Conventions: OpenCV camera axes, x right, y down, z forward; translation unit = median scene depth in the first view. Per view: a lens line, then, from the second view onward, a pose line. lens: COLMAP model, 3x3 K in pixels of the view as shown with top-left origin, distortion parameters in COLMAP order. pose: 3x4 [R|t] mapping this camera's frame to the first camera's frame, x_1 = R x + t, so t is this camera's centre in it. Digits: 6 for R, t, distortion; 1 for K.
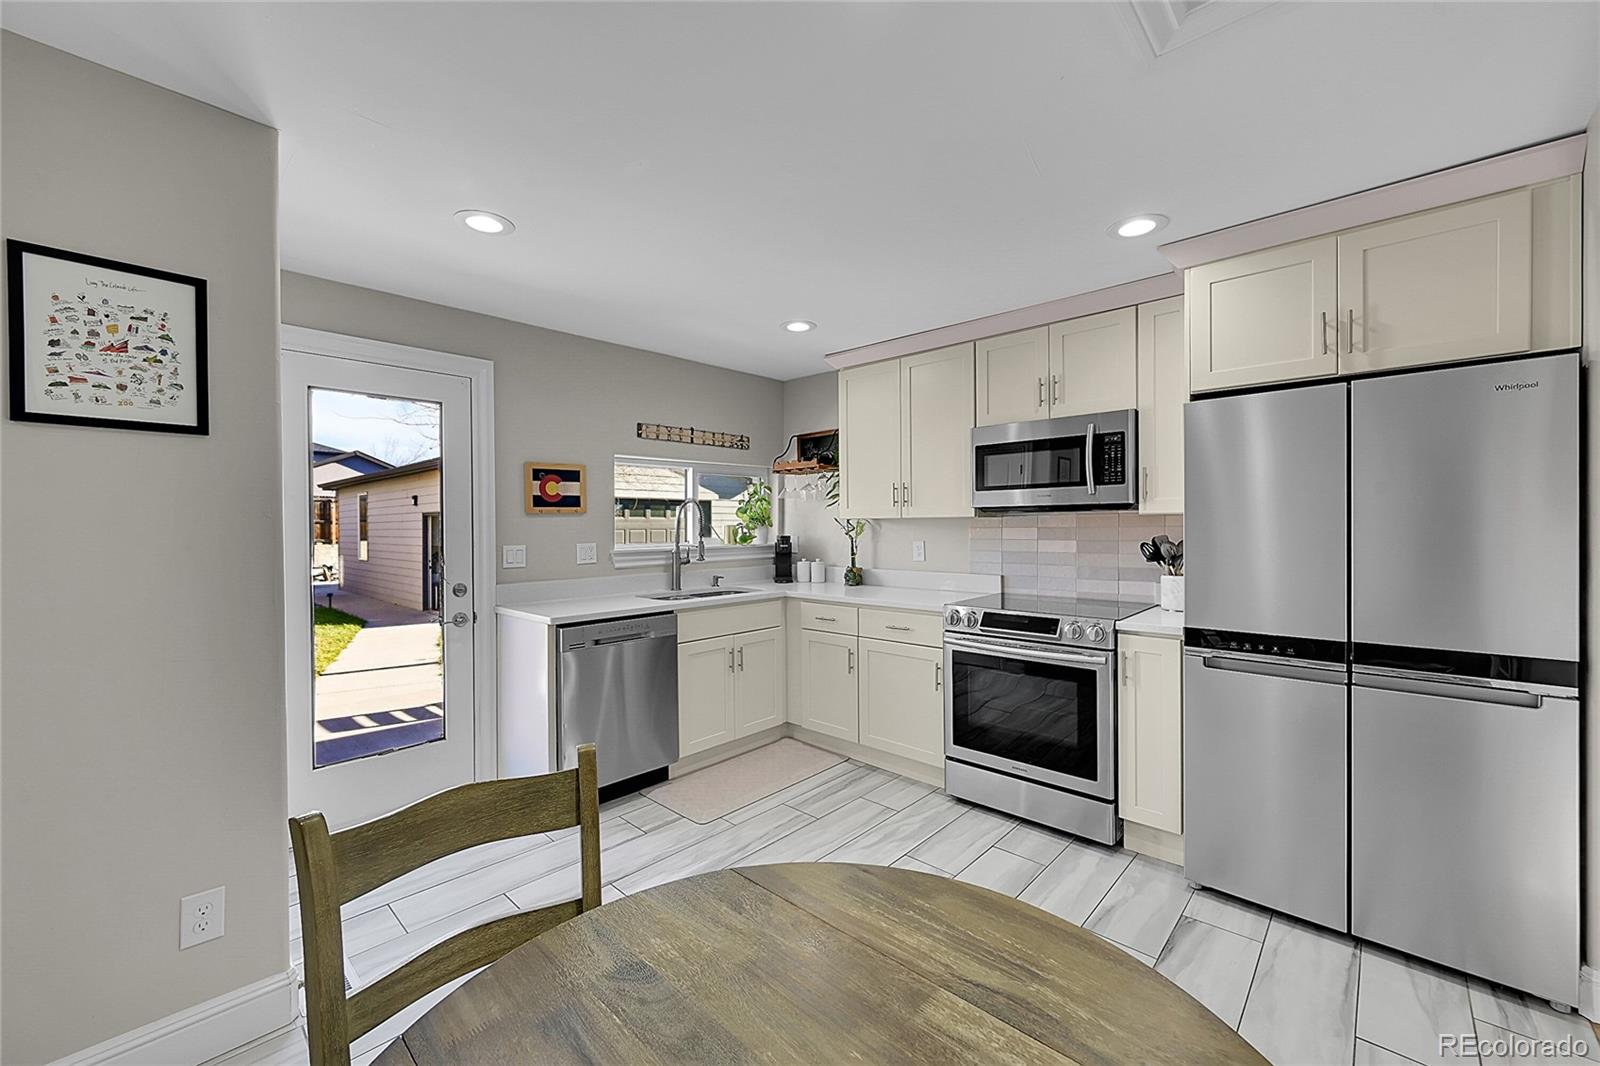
lens RADIAL K [[630.5, 0, 792.6], [0, 630.5, 528.5], [0, 0, 1]] dist [0.001060, 0.000608]
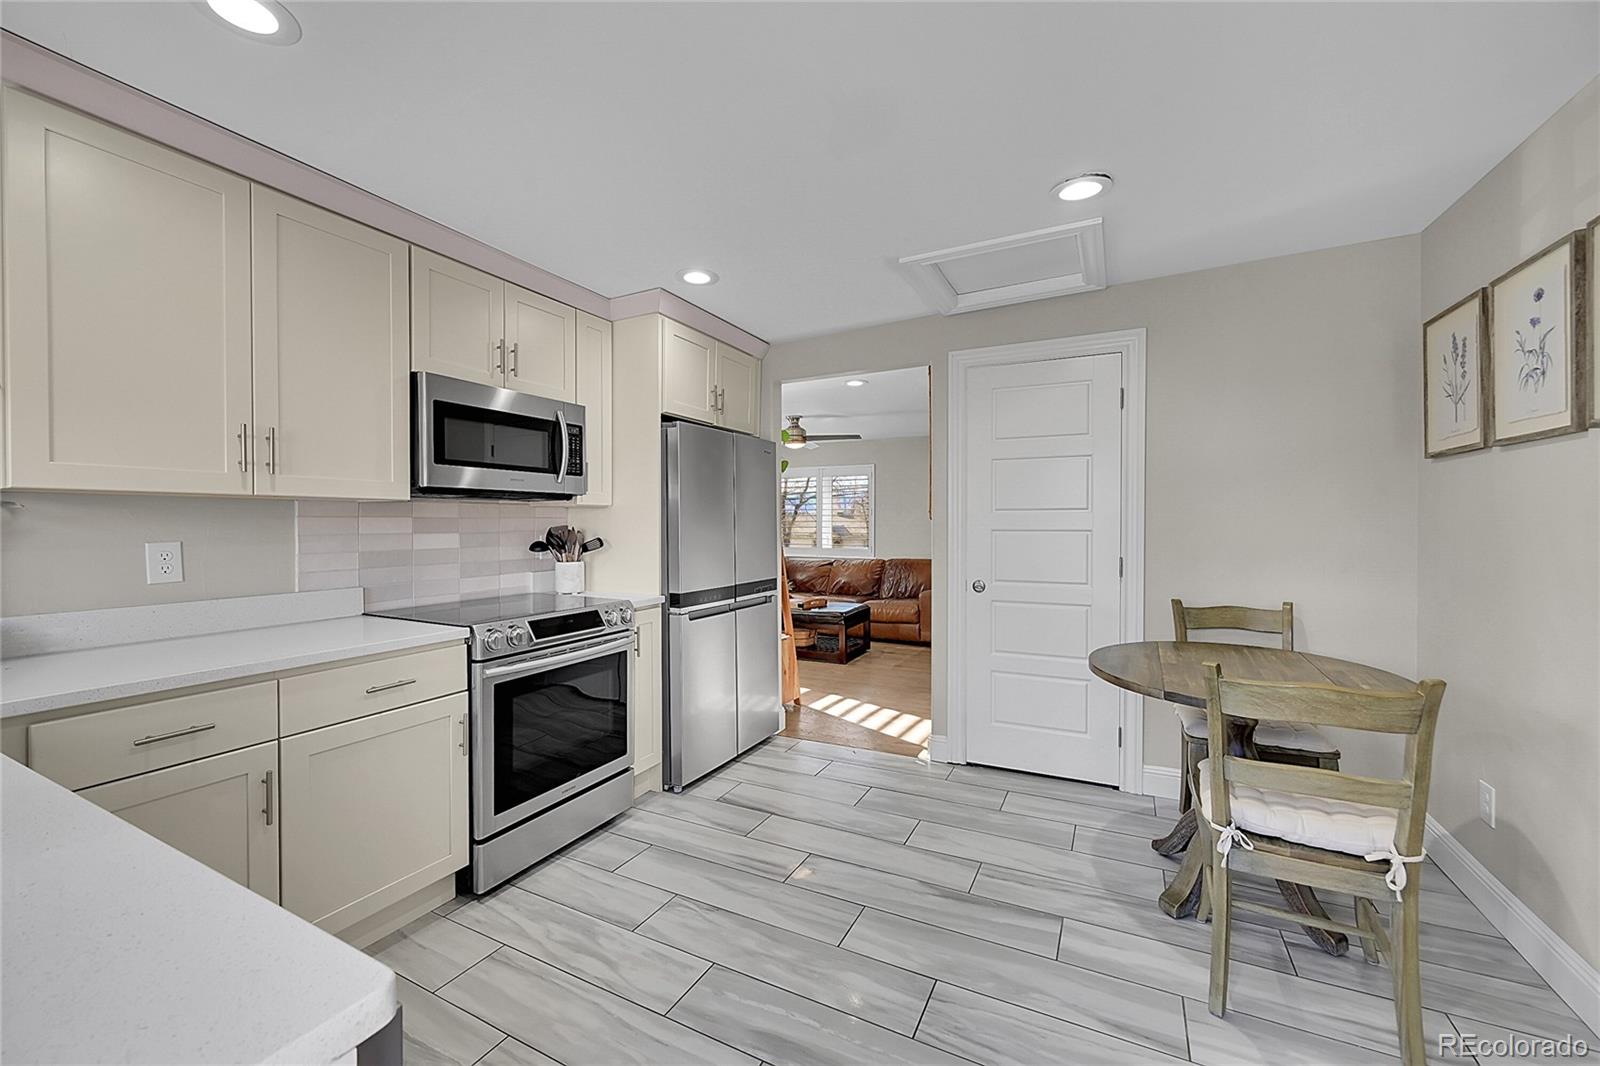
lens RADIAL K [[630.5, 0, 795.3], [0, 630.5, 526.2], [0, 0, 1]] dist [0.001060, 0.000608]
pose [[-0.265735, 0.003425, 0.964040, -0.495835], [0.009158, 0.999958, -0.001029, 0.014764], [-0.964003, 0.008555, -0.265755, 0.794487]]
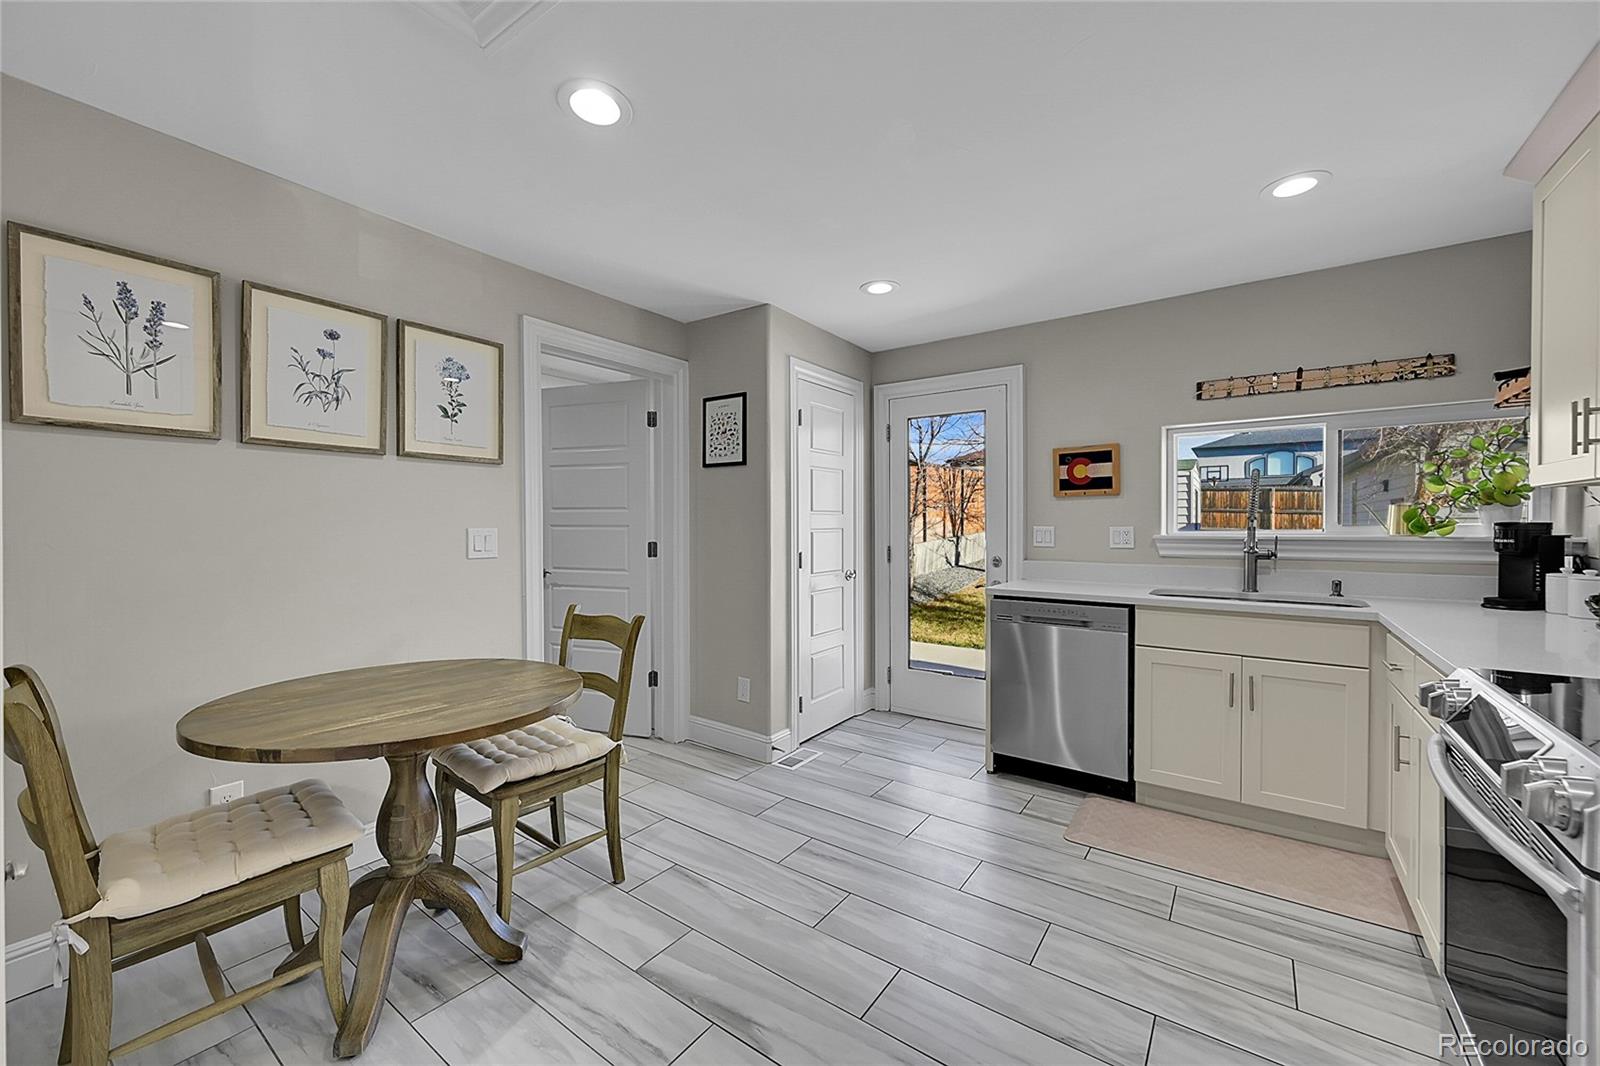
lens RADIAL K [[630.5, 0, 803.9], [0, 630.5, 529.9], [0, 0, 1]] dist [0.001060, 0.000608]
pose [[0.135351, 0.019915, -0.990598, 0.592640], [-0.005668, 0.999797, 0.019325, 0.014217], [0.990781, 0.002999, 0.135437, 0.442659]]
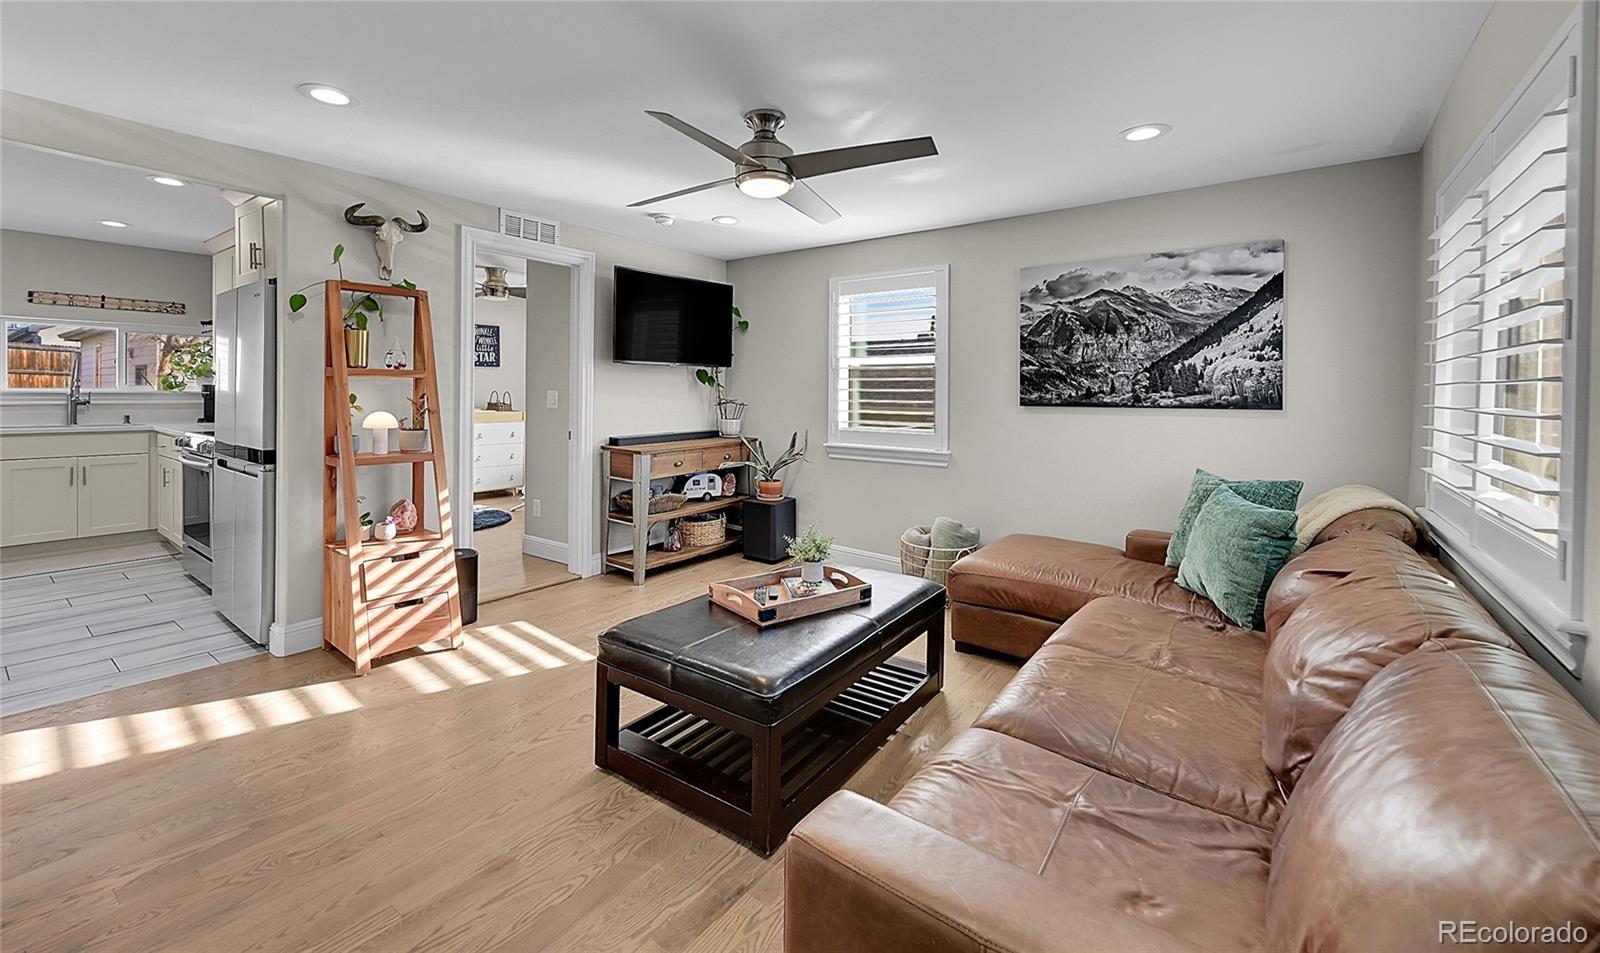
lens RADIAL K [[659.6, 0, 768.2], [0, 659.6, 400.6], [0, 0, 1]] dist [-0.002832, 0.000045]
pose [[0.996250, 0.017428, 0.084750, 1.308710], [-0.018095, 0.999811, 0.007117, 0.017916], [-0.084610, -0.008624, 0.996377, -0.509225]]
